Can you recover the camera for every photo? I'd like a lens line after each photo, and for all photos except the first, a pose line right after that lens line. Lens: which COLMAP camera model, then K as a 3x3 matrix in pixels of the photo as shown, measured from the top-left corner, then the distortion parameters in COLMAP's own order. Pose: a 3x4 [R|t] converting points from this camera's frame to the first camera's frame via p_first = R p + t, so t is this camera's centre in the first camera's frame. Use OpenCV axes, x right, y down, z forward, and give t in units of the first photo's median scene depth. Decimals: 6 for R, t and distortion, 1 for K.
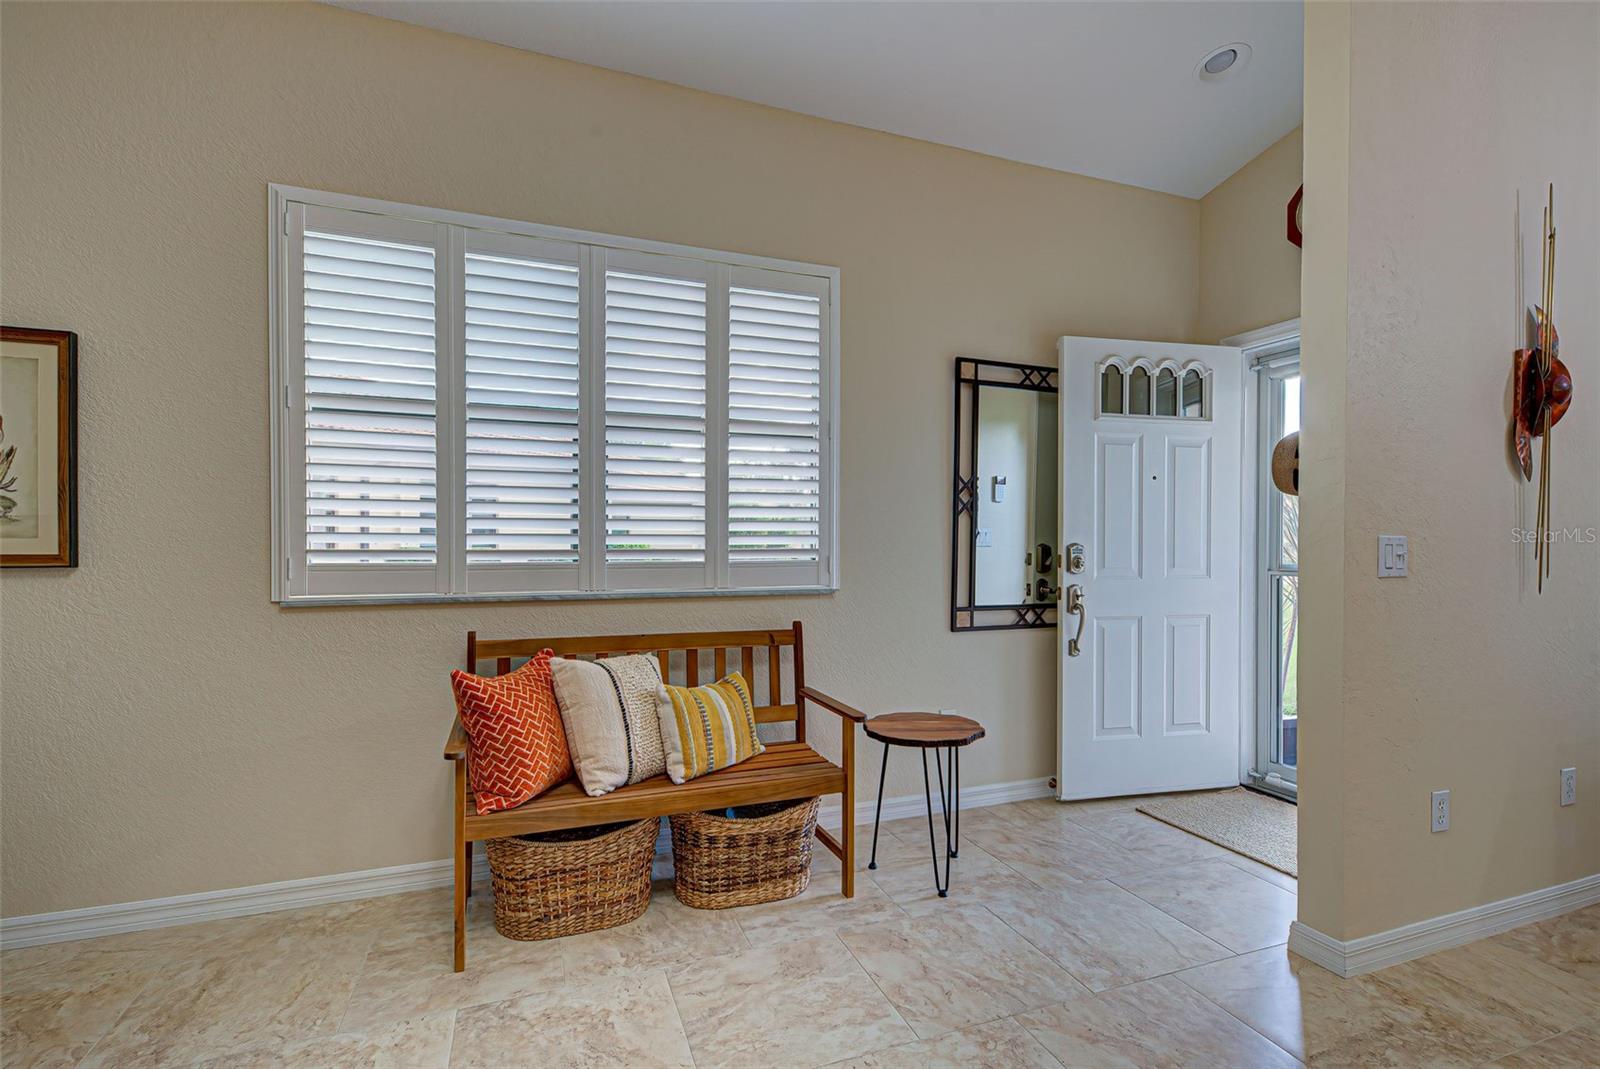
lens RADIAL K [[767.9, 0, 807.0], [0, 767.9, 544.2], [0, 0, 1]] dist [0.005339, 0.001220]
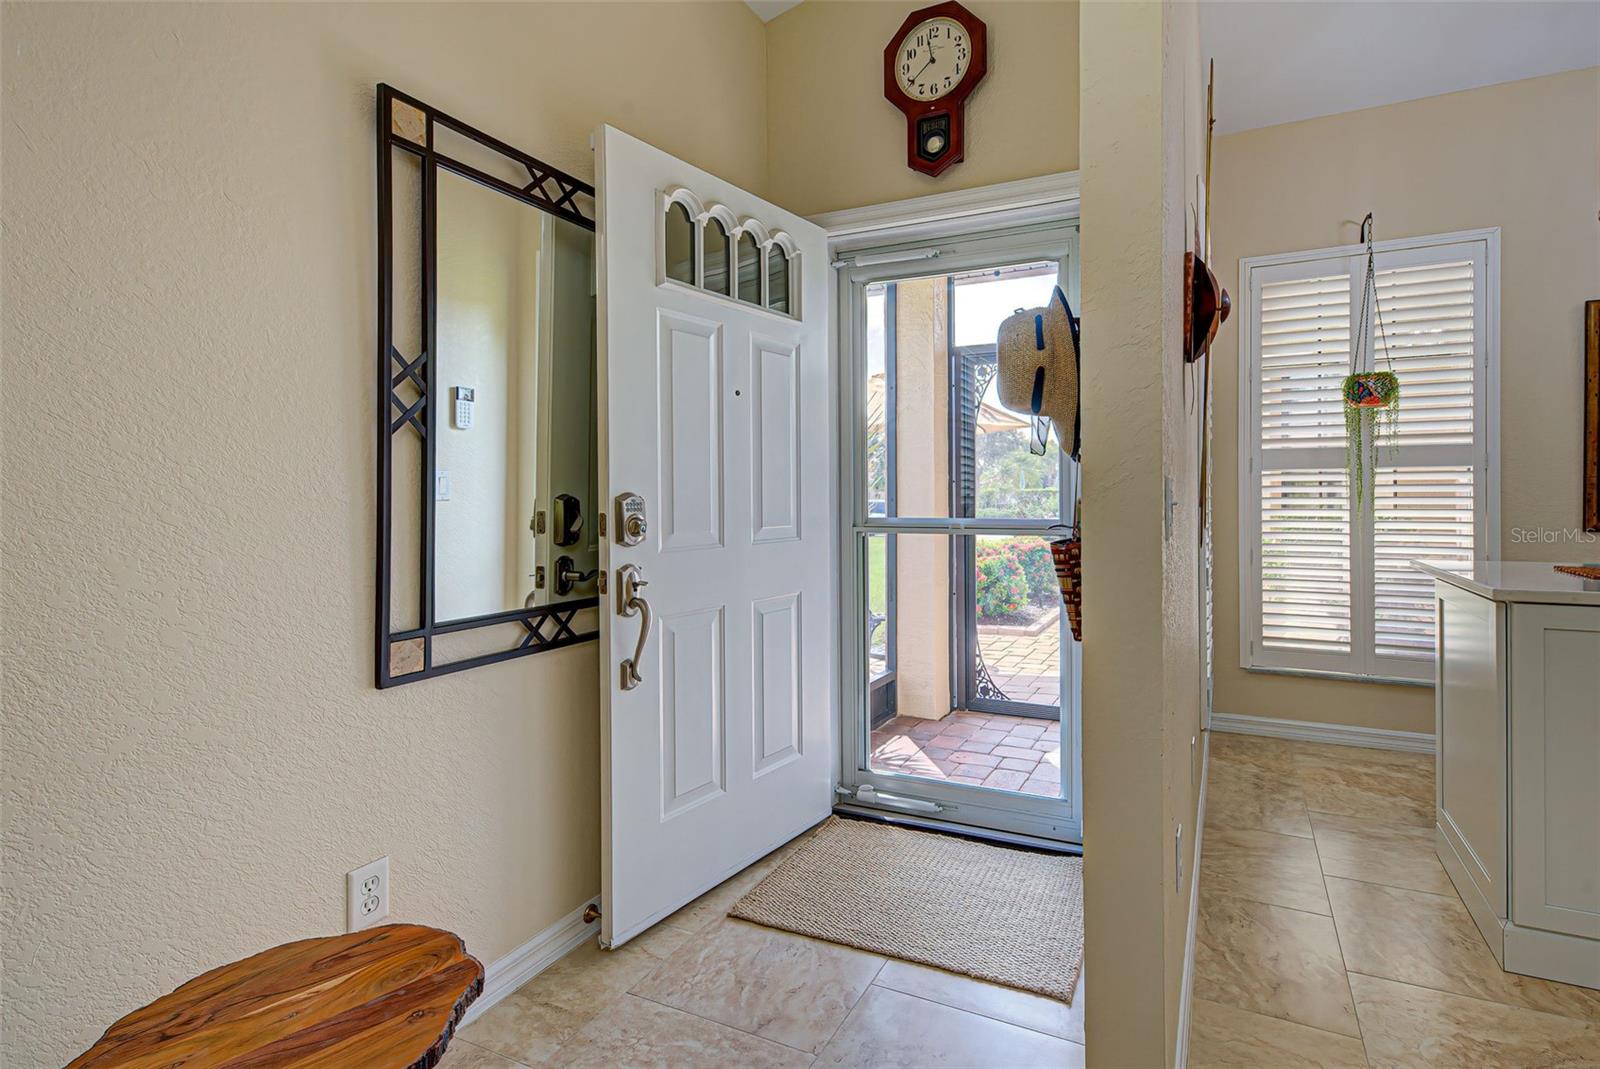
lens RADIAL K [[767.9, 0, 890.9], [0, 767.9, 500.9], [0, 0, 1]] dist [0.005339, 0.001220]
pose [[0.712266, -0.012773, 0.701794, 0.083815], [0.009661, 0.999918, 0.008394, 0.001878], [-0.701843, 0.000801, 0.712331, 0.448721]]
